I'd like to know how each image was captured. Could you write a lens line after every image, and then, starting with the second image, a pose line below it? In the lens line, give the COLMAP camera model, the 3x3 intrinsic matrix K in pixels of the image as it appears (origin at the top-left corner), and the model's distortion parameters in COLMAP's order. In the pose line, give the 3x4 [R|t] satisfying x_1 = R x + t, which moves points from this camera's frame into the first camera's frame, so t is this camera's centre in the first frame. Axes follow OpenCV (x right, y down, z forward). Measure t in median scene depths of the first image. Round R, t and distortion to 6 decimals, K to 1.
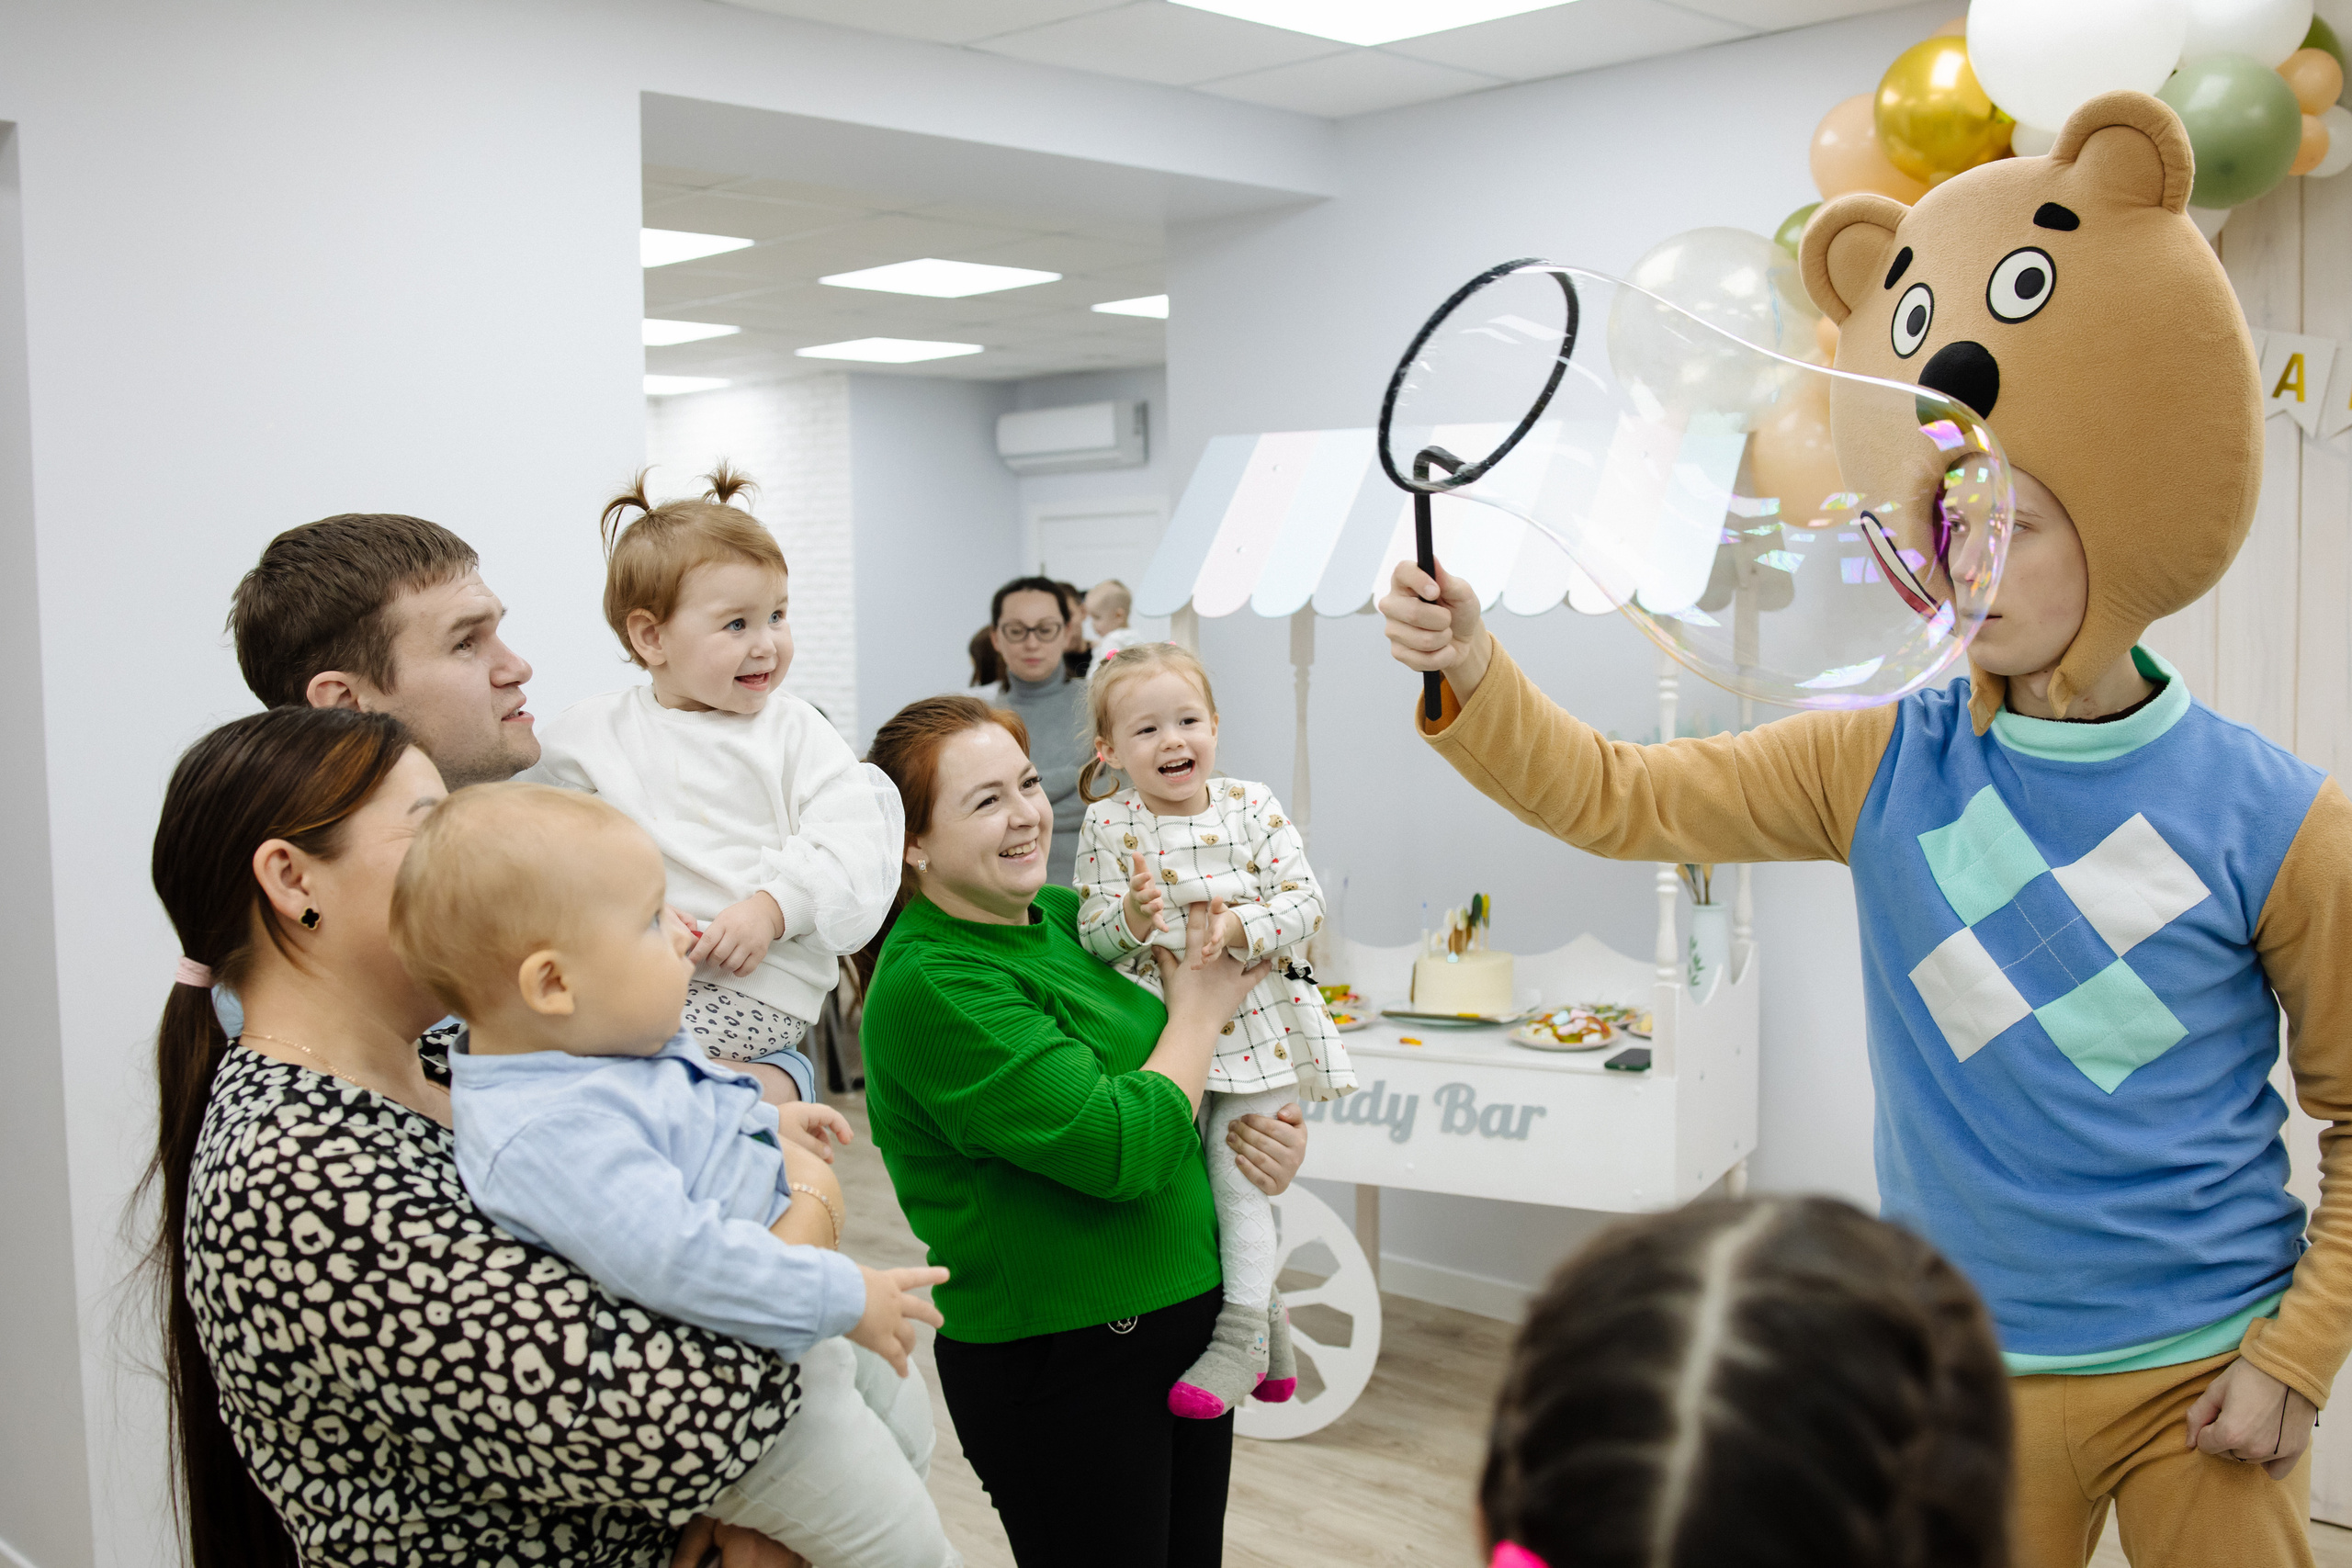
lens RADIAL K [[2370.0, 0, 1168.7], [0, 2370.0, 774.7], [0, 0, 1]] dist [-0.056318, -0.014234]
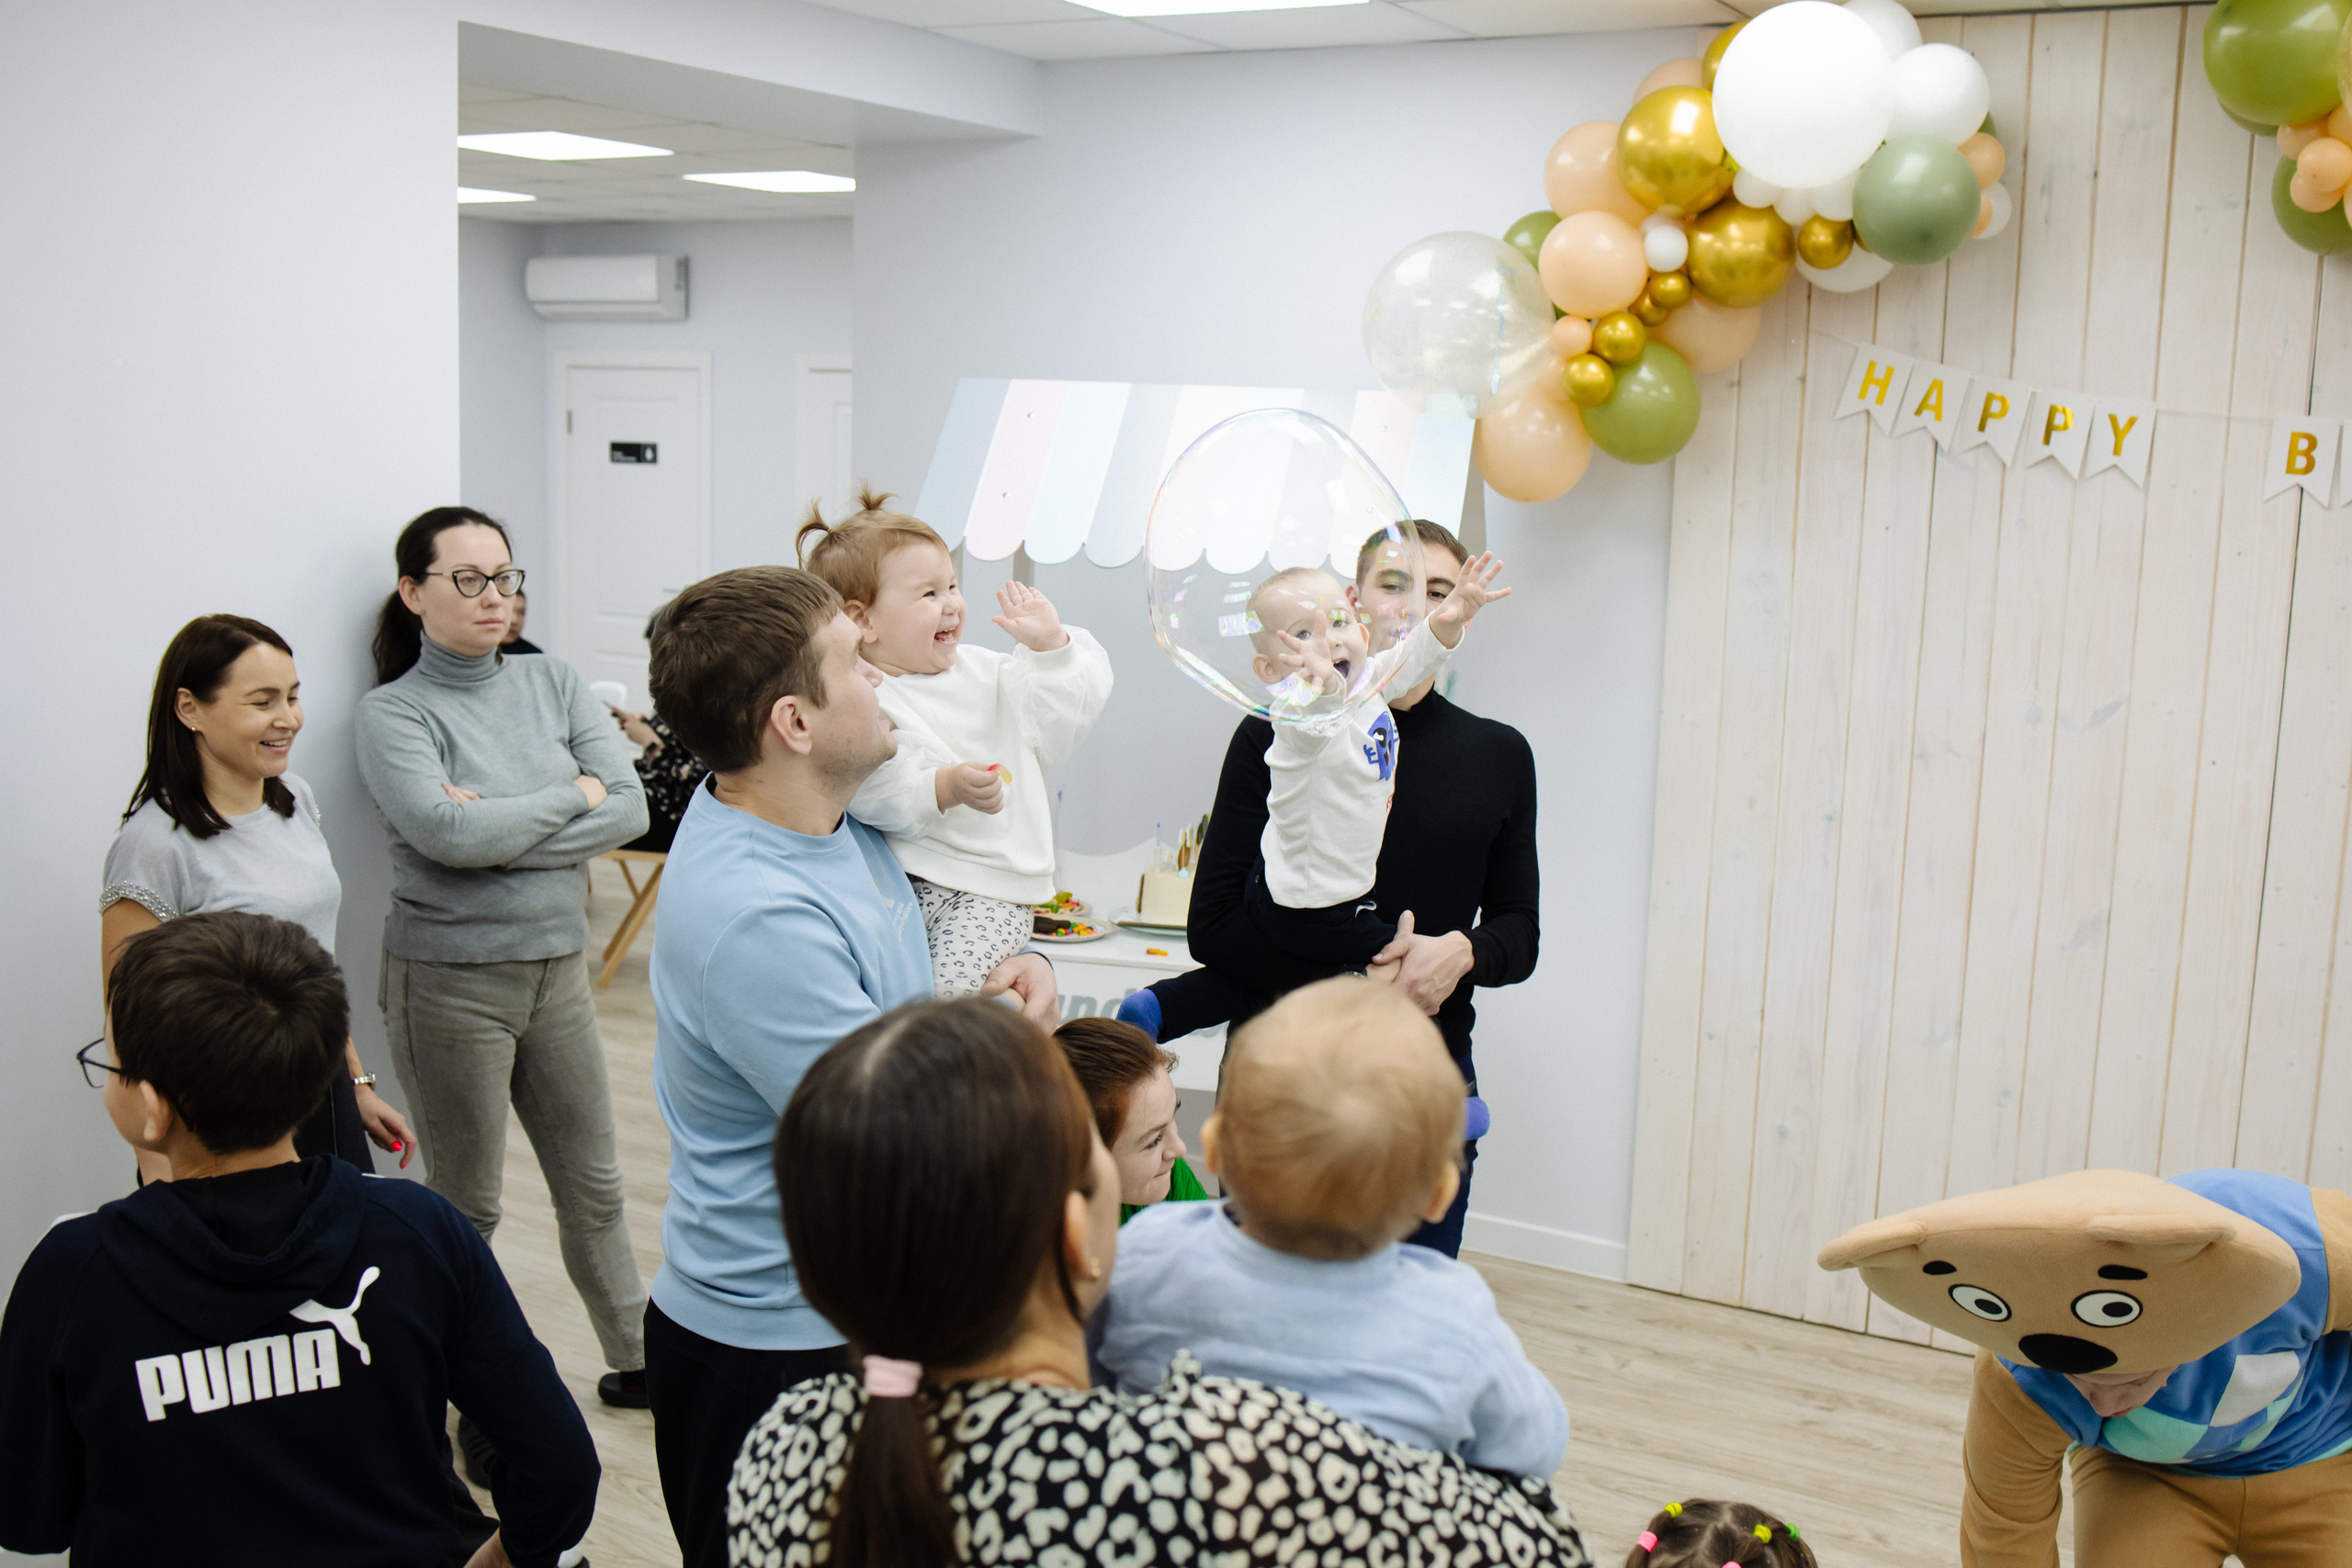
lens RADIAL K [[2374.7, 0, 1190.6], [0, 2374.7, 791.8], [0, 0, 1]] dist [-0.067296, 0.024882]
pose [[0.961164, 0.002945, 0.275961, -0.190966], [-0.027265, 0.996064, 0.084334, -0.056204], [-0.274627, -0.088583, 0.957462, -0.056331]]
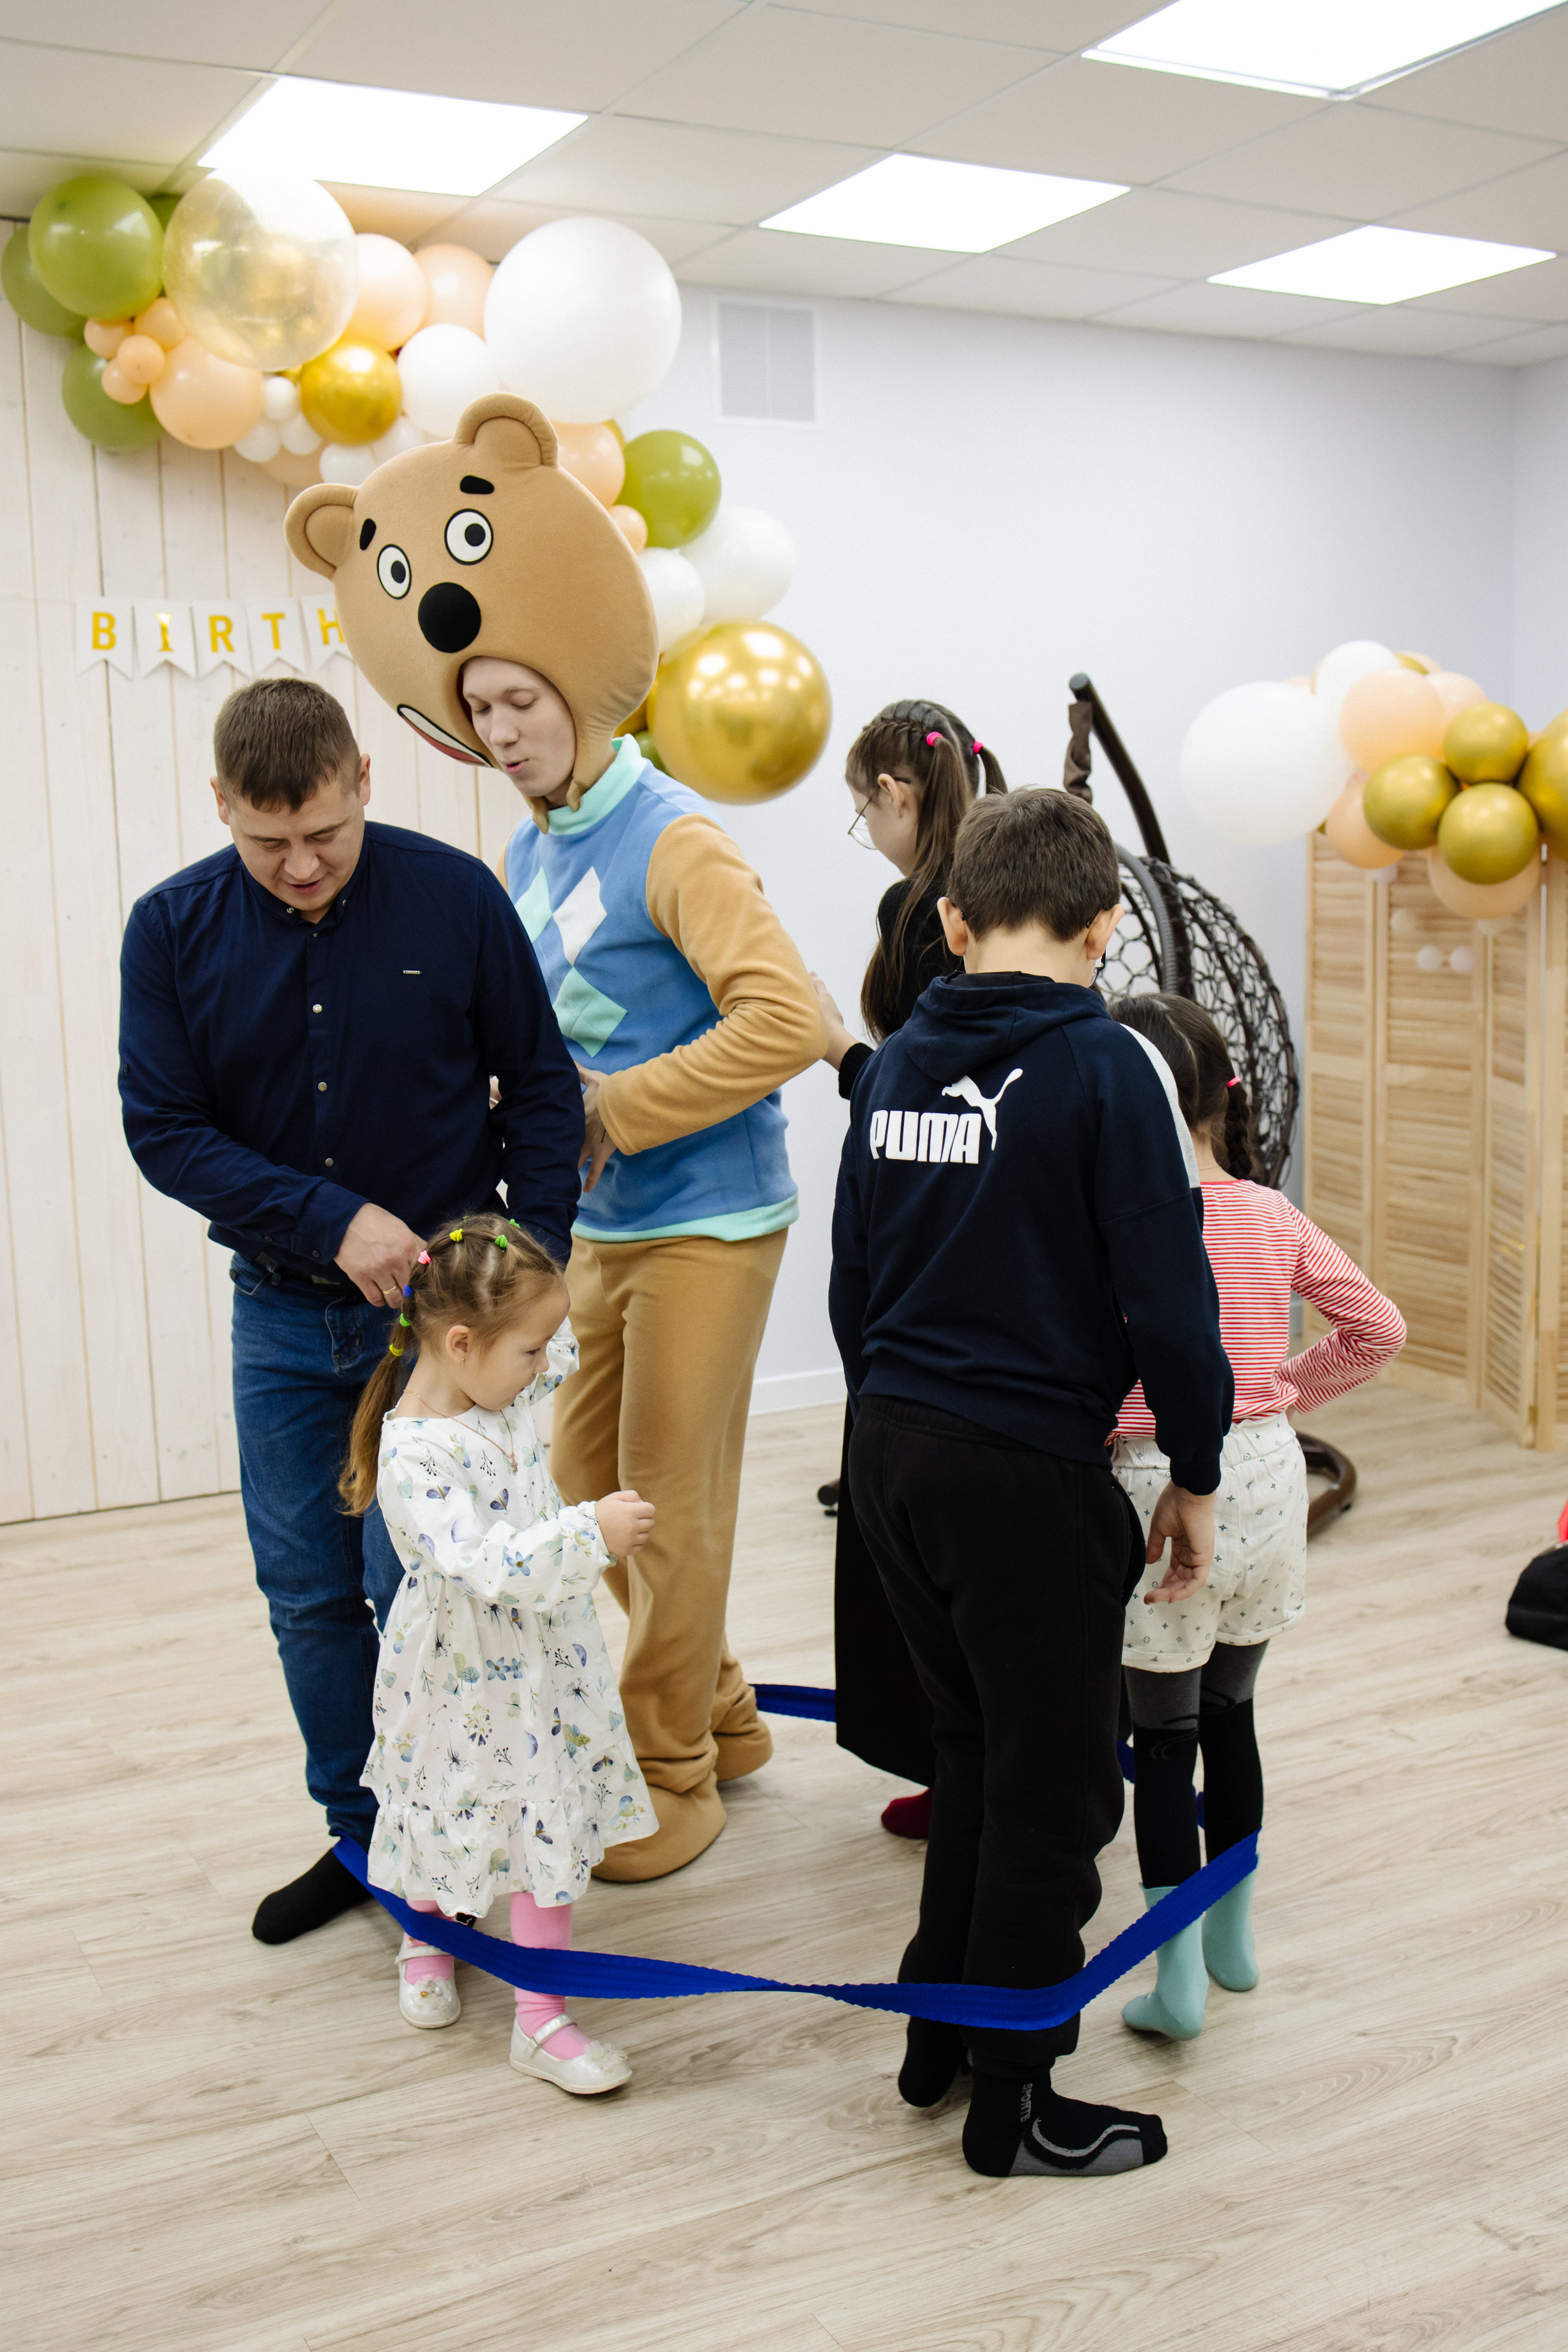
lens RADIAL K [[2313.0, 0, 859.5], [0, 2313.0, 1175.9], [0, 0, 1]] dist [-0.068841, -0.000262]
pose [[0.271648, -0.123683, 0.954416, -0.442096], [0.083448, 0.991000, 0.104672, 0.046906], [-0.958772, 0.051210, 0.279524, 0.145748]]
